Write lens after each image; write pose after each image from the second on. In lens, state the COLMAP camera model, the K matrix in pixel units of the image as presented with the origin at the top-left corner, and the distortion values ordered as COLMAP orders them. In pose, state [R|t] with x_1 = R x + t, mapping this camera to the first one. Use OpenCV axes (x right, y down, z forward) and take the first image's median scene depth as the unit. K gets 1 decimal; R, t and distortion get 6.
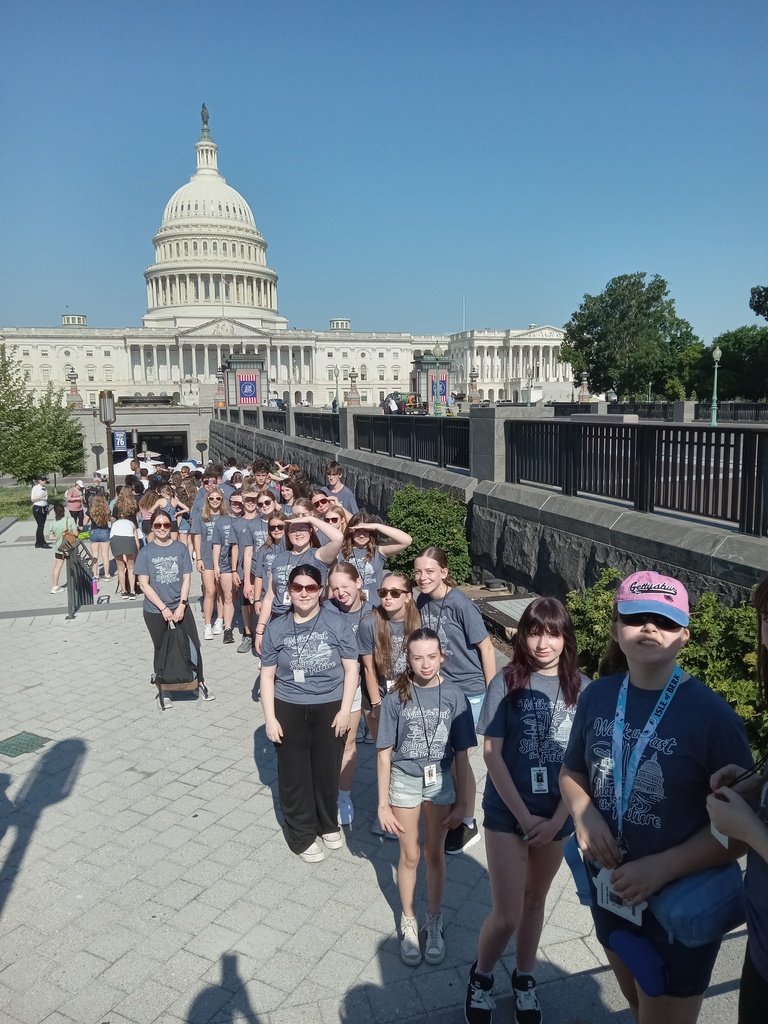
lens RADIAL K [[765.1, 0, 381.6], [0, 765.1, 496.9], [0, 0, 1]] dist [0.022205, -0.001499]
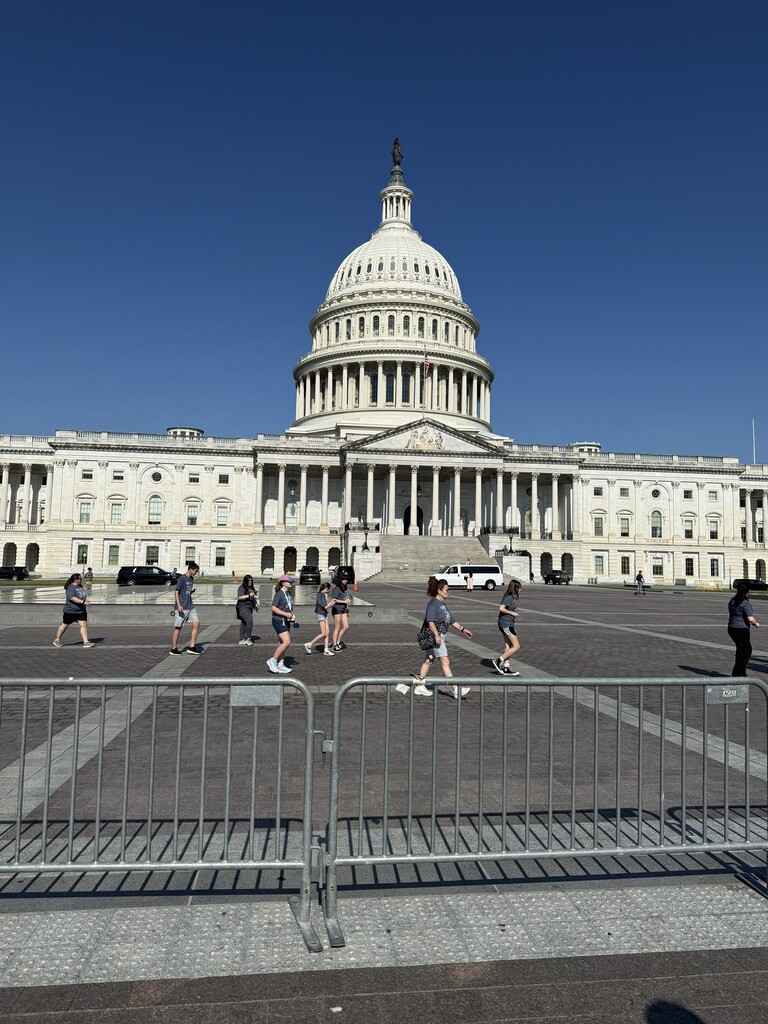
lens RADIAL K [[765.1, 0, 381.6], [0, 765.1, 496.9], [0, 0, 1]] dist [0.022205, -0.001499]
pose [[0.986399, 0.012148, -0.163922, -0.134775], [-0.048493, 0.974385, -0.219596, -0.049389], [0.157055, 0.224559, 0.961721, 0.432569]]
